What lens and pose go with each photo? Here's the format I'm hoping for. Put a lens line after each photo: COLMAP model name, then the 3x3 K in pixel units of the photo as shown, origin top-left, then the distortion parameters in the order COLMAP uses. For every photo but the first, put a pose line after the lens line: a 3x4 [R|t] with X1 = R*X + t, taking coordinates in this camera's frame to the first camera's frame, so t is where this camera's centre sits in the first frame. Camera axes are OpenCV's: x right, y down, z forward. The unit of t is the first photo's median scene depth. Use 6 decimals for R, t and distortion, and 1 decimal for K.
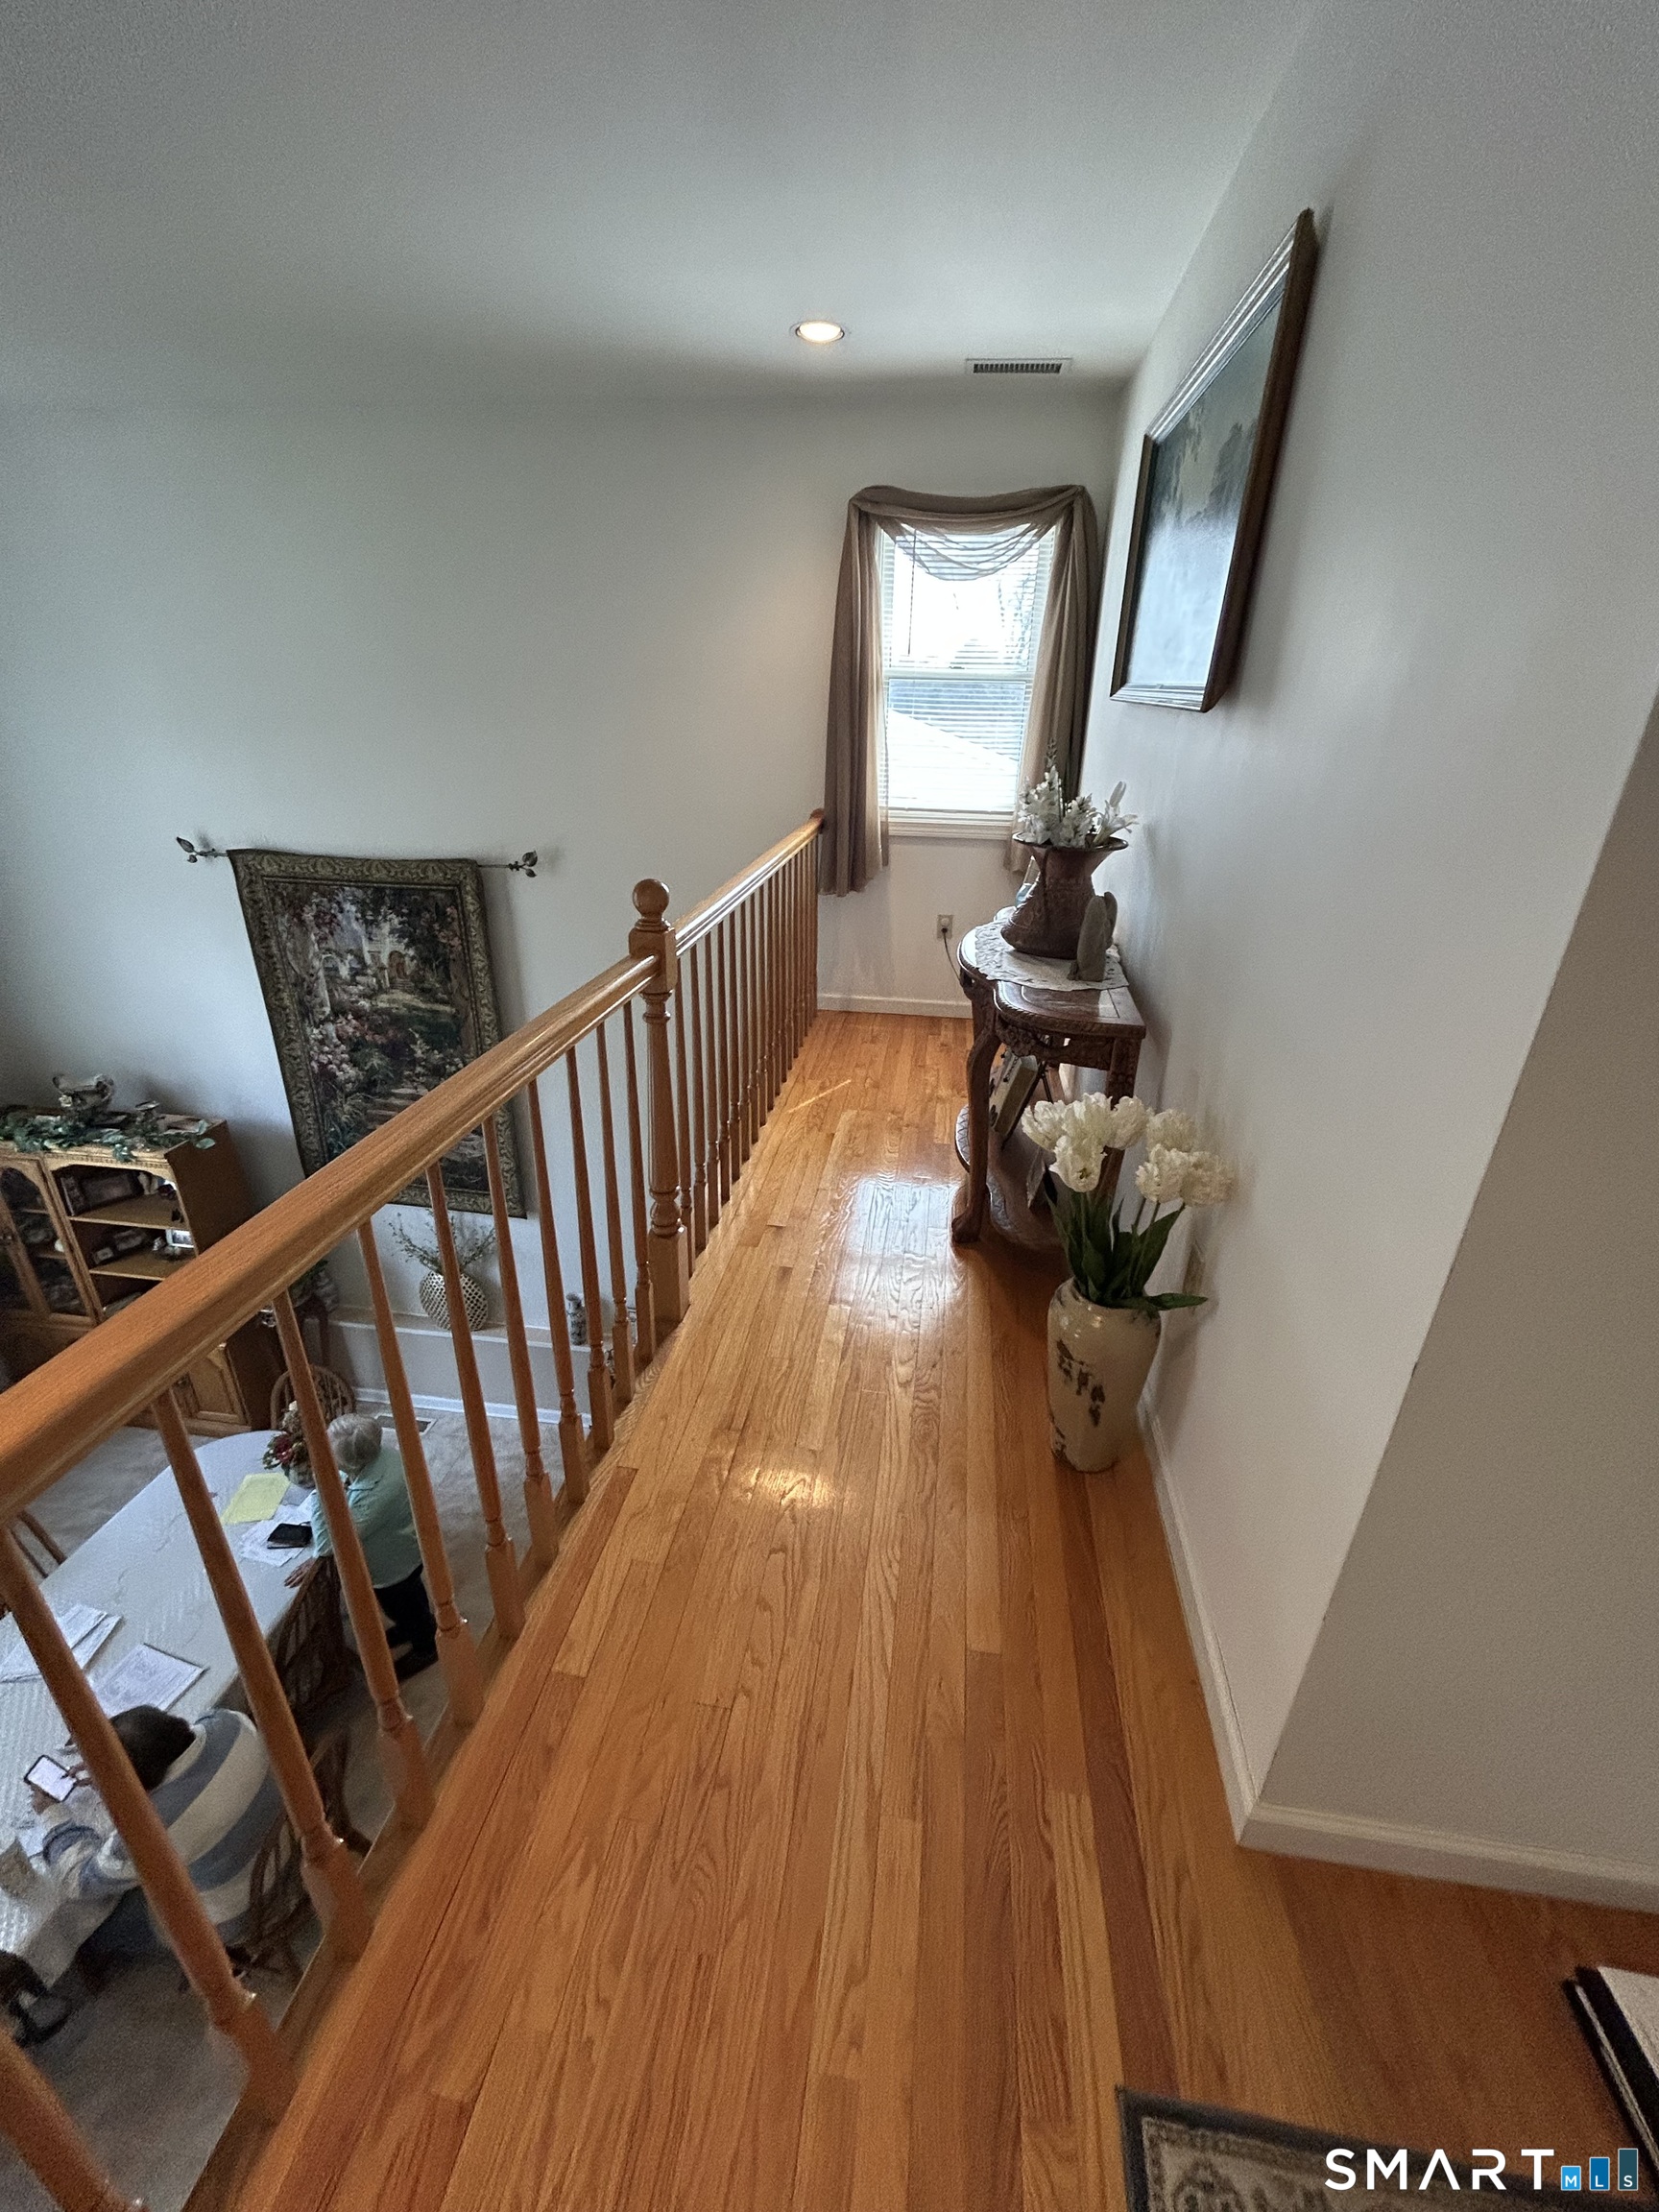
lens RADIAL K [[893.4, 0, 825.3], [0, 893.4, 1104.0], [0, 0, 1]] dist [-0.000975, 0.001773]
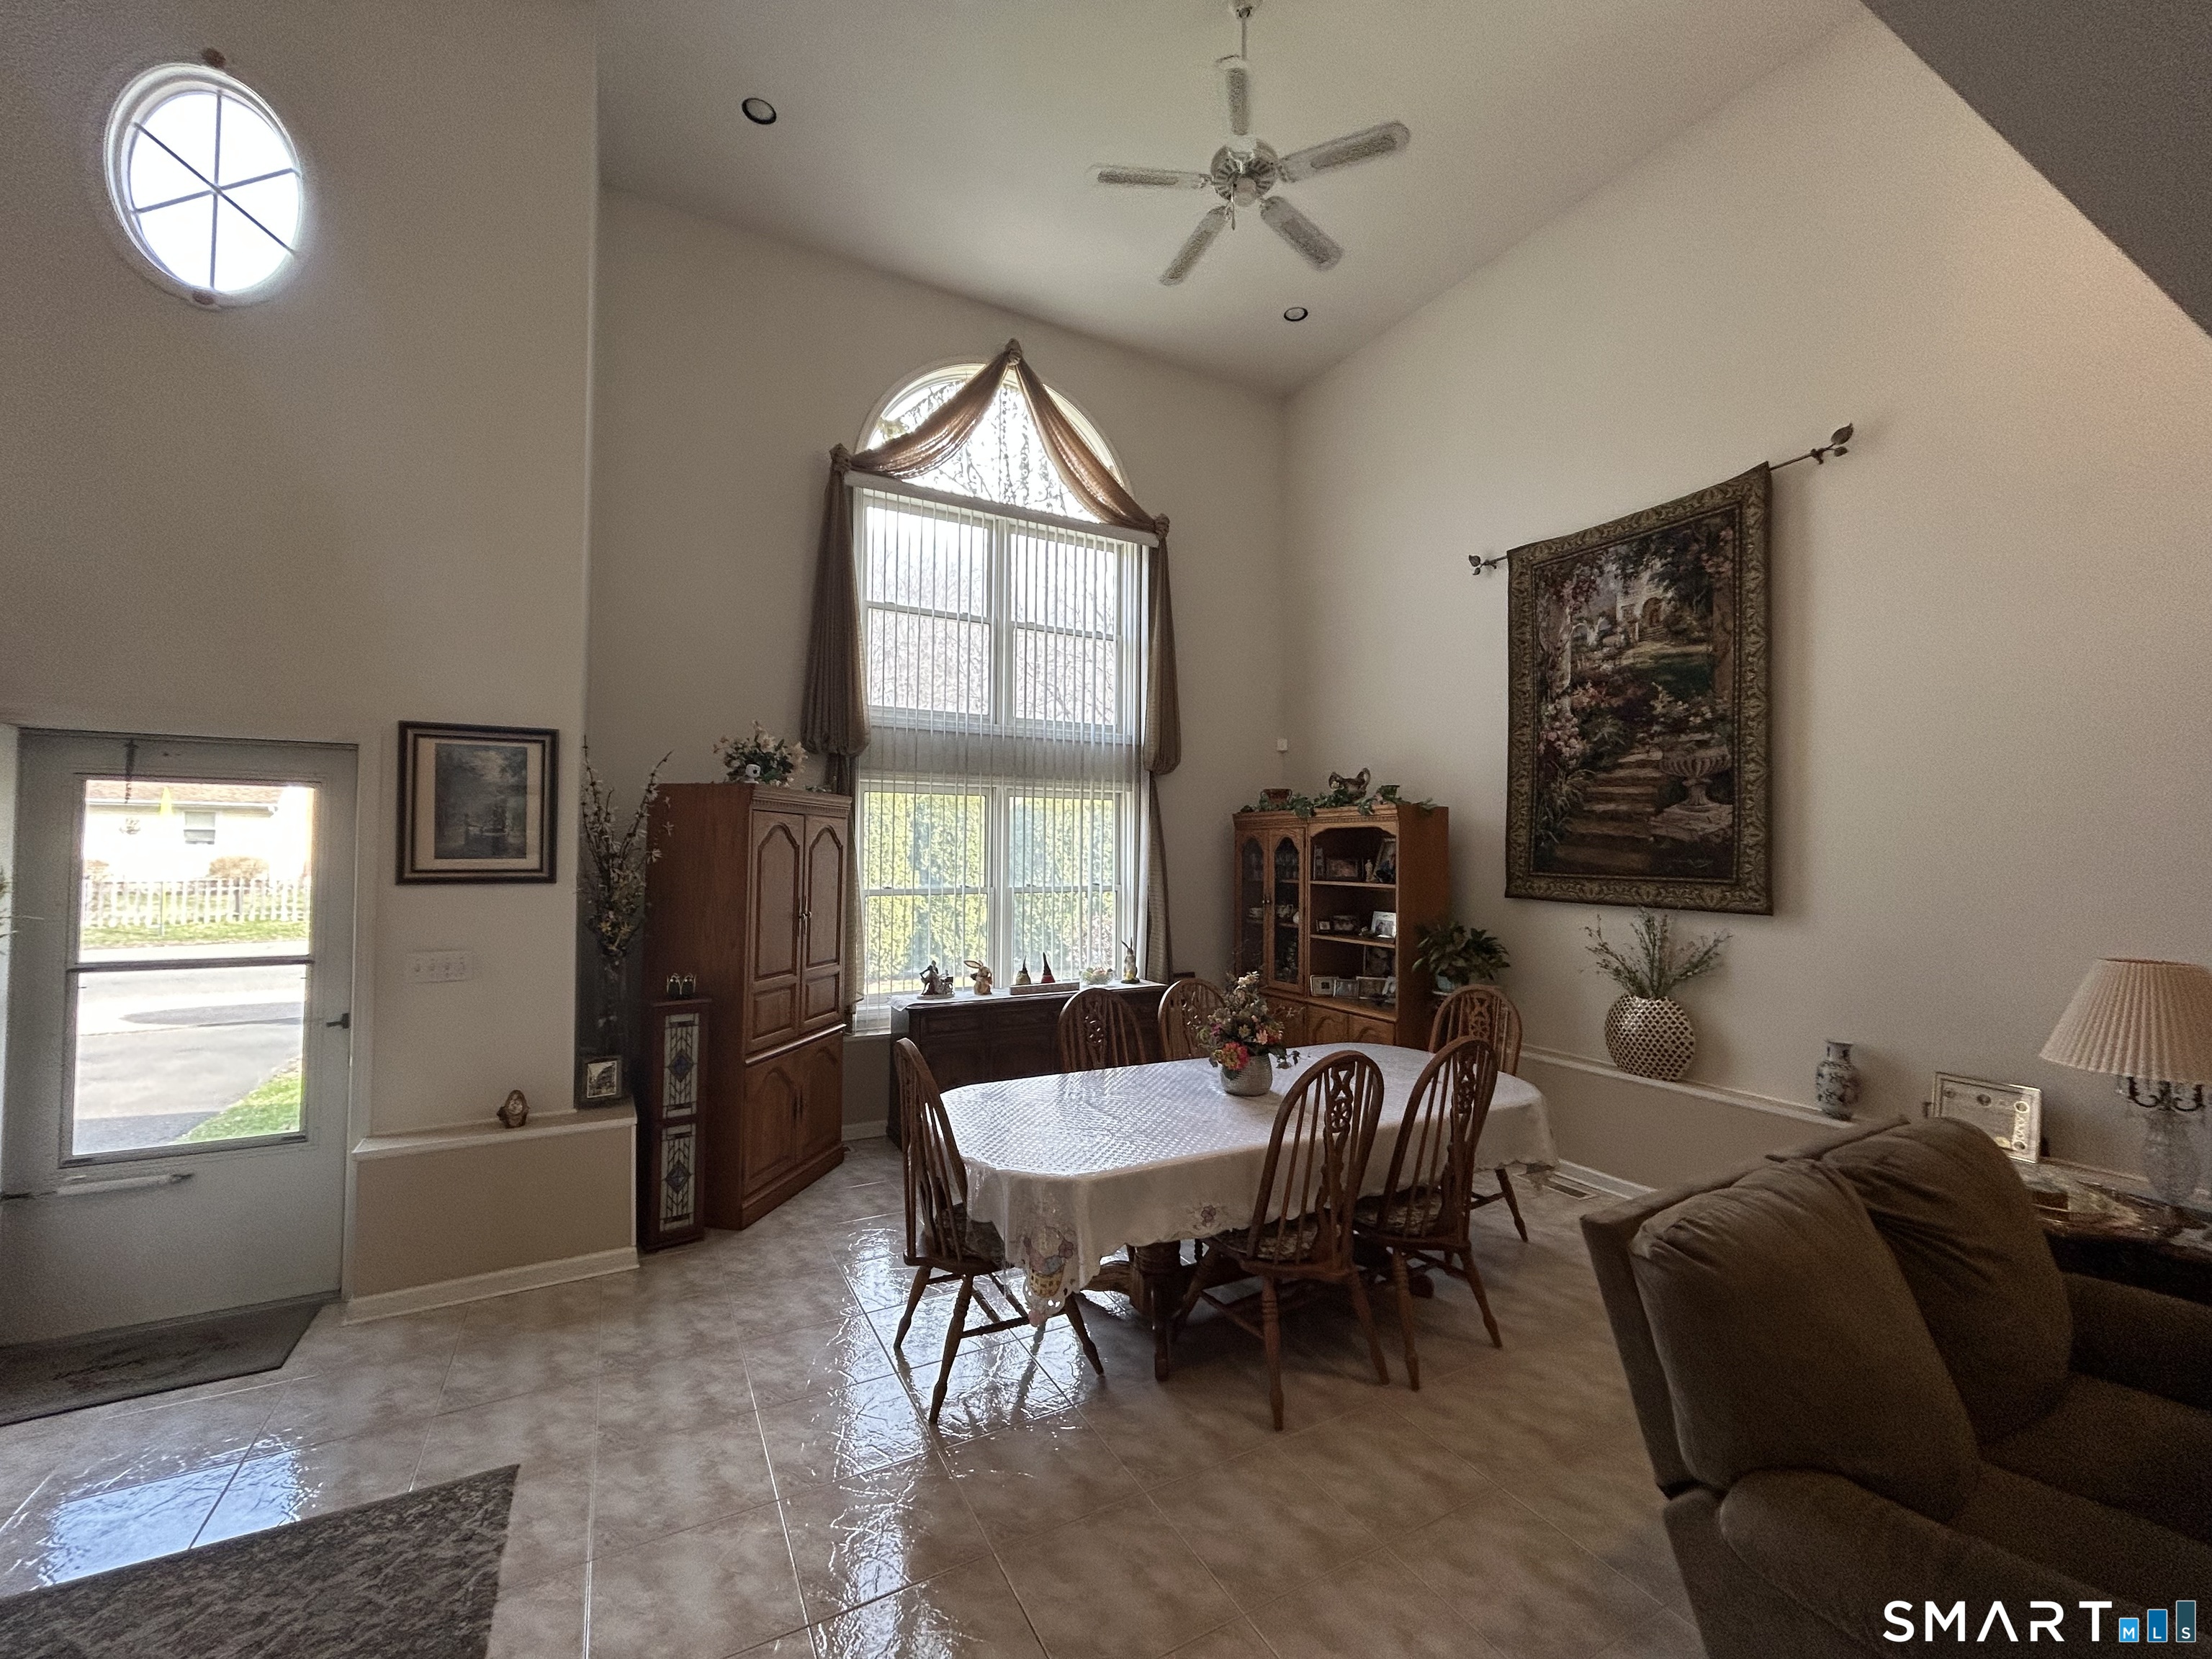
lens RADIAL K [[893.4, 0, 1106.4], [0, 893.4, 828.0], [0, 0, 1]] dist [-0.000975, 0.001773]
pose [[0.596255, -0.033588, -0.802092, -0.063943], [-0.321925, 0.905270, -0.277219, 0.490689], [0.735421, 0.423507, 0.528959, 0.154453]]
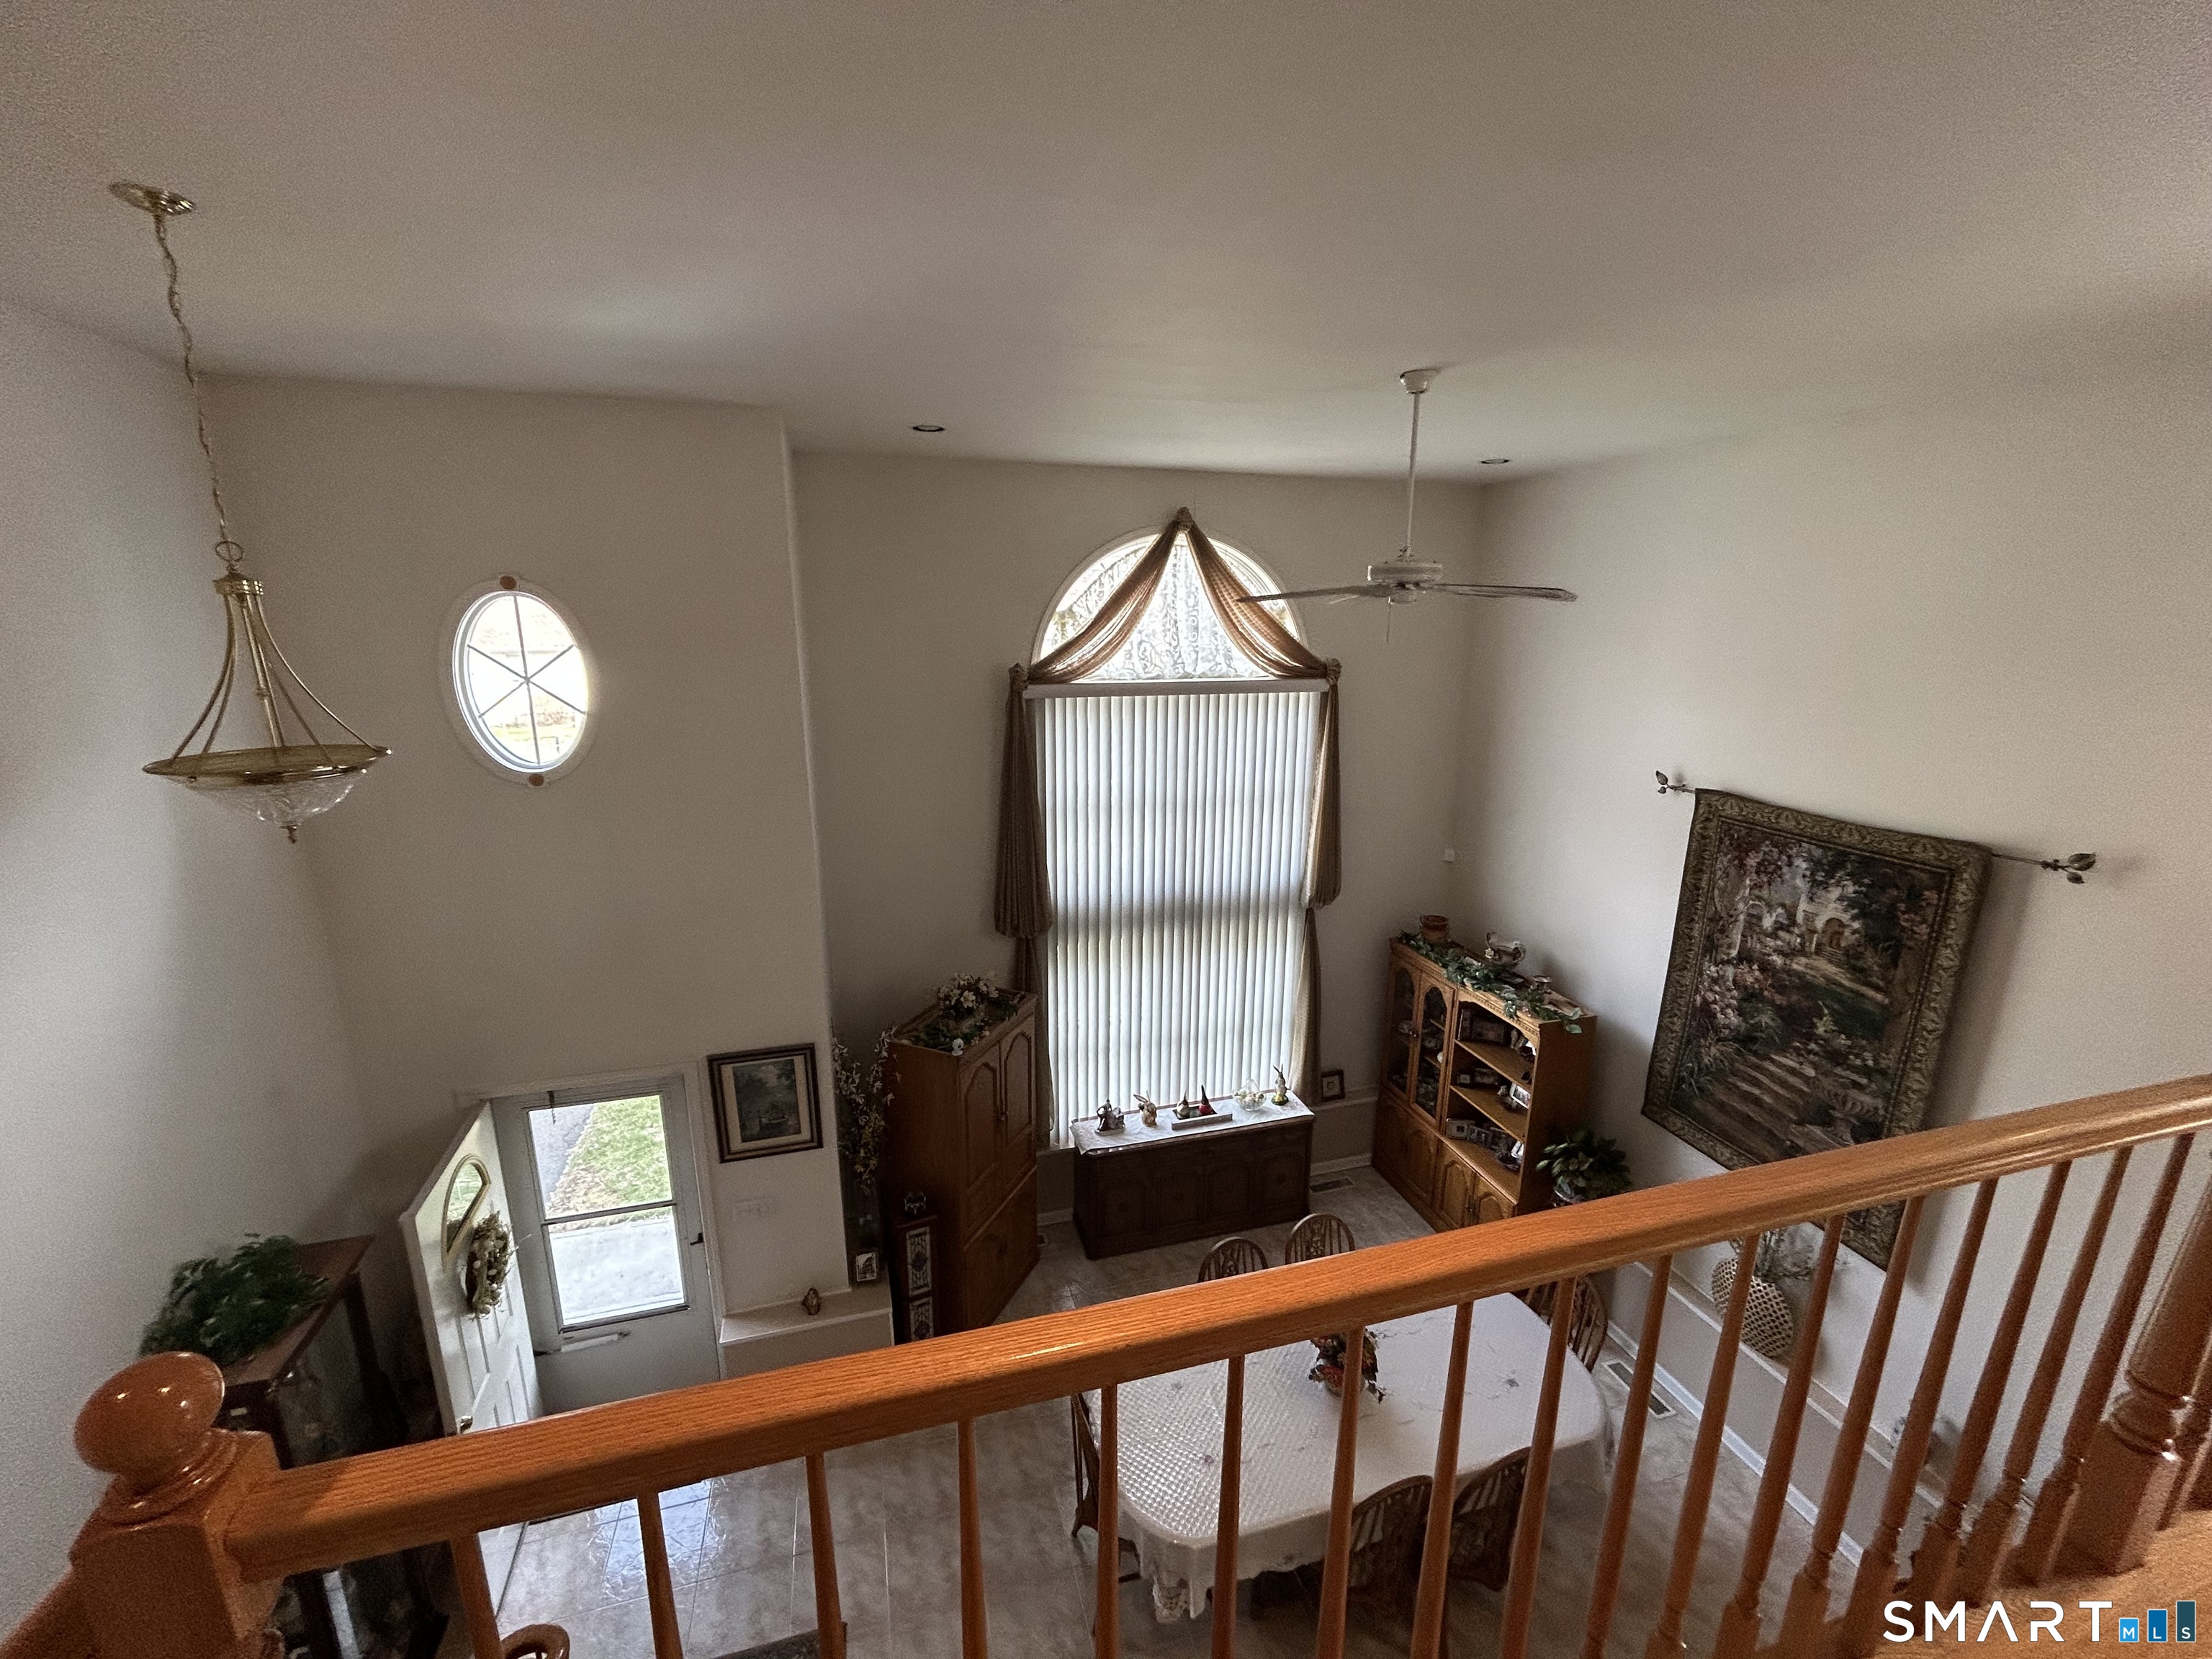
lens RADIAL K [[893.4, 0, 1107.8], [0, 893.4, 832.8], [0, 0, 1]] dist [-0.000975, 0.001773]
pose [[0.410899, 0.199342, -0.889620, 0.010034], [-0.363966, 0.930536, 0.040401, -0.016902], [0.835877, 0.307191, 0.454910, -0.068453]]
